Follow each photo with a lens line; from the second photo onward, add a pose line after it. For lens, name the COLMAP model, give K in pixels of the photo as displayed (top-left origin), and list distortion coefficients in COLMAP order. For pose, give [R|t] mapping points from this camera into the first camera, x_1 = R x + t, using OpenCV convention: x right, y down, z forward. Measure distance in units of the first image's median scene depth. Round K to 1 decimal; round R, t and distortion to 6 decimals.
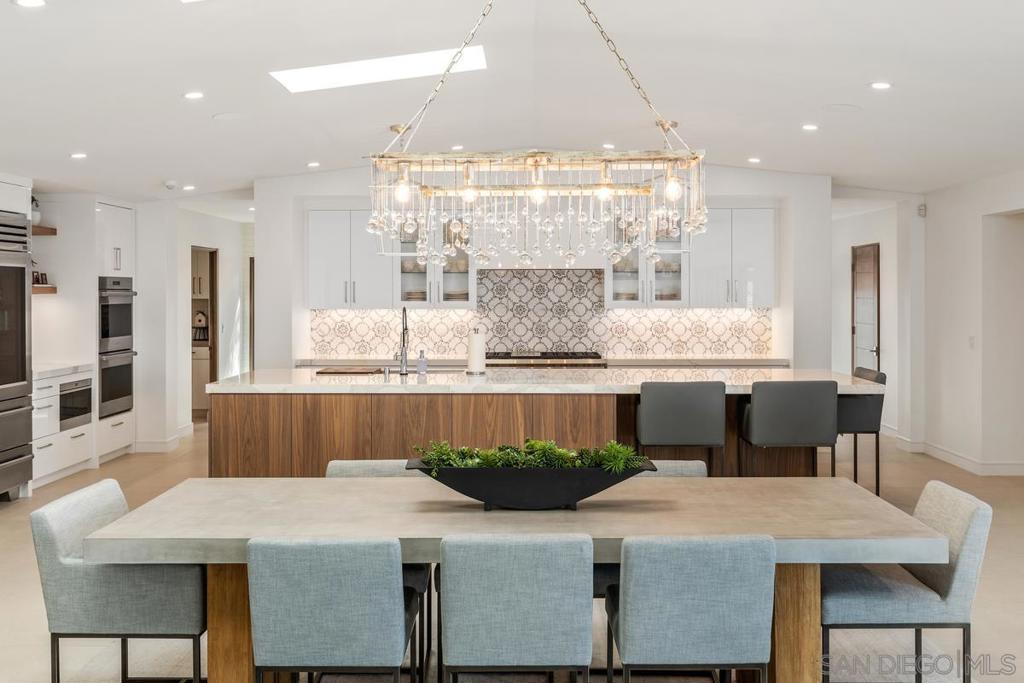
lens RADIAL K [[1000.5, 0, 541.6], [0, 1000.5, 297.7], [0, 0, 1]] dist [-0.002234, 0.000131]
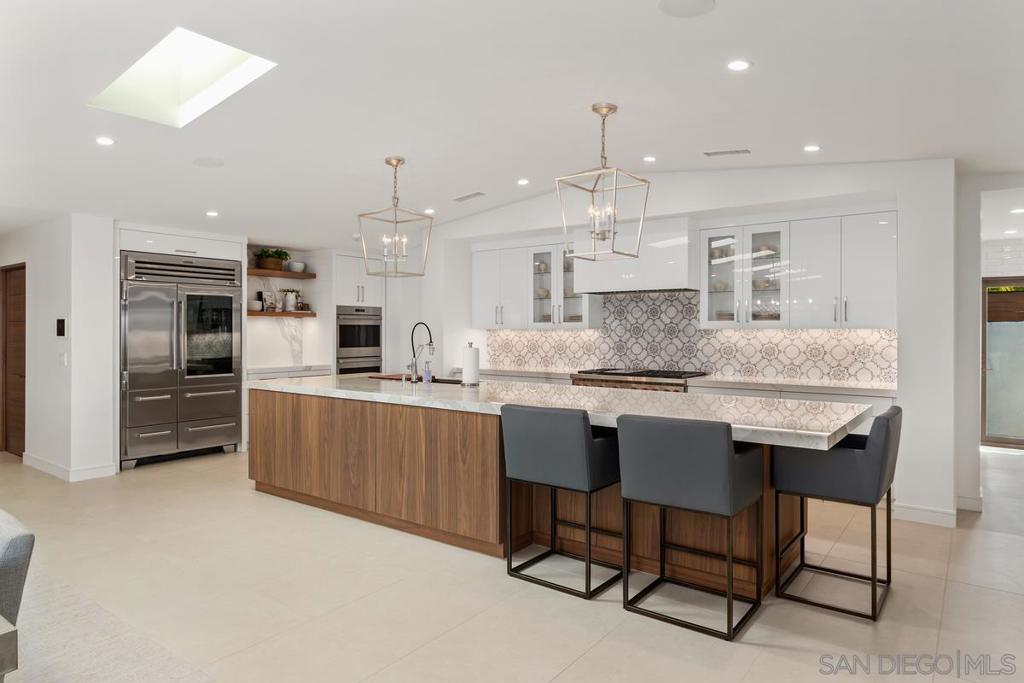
lens RADIAL K [[626.6, 0, 526.8], [0, 626.6, 327.3], [0, 0, 1]] dist [0.000757, -0.000530]
pose [[0.803879, -0.000498, -0.594792, 0.293248], [-0.006875, 0.999925, -0.010129, 0.016625], [0.594753, 0.012232, 0.803816, 0.391336]]
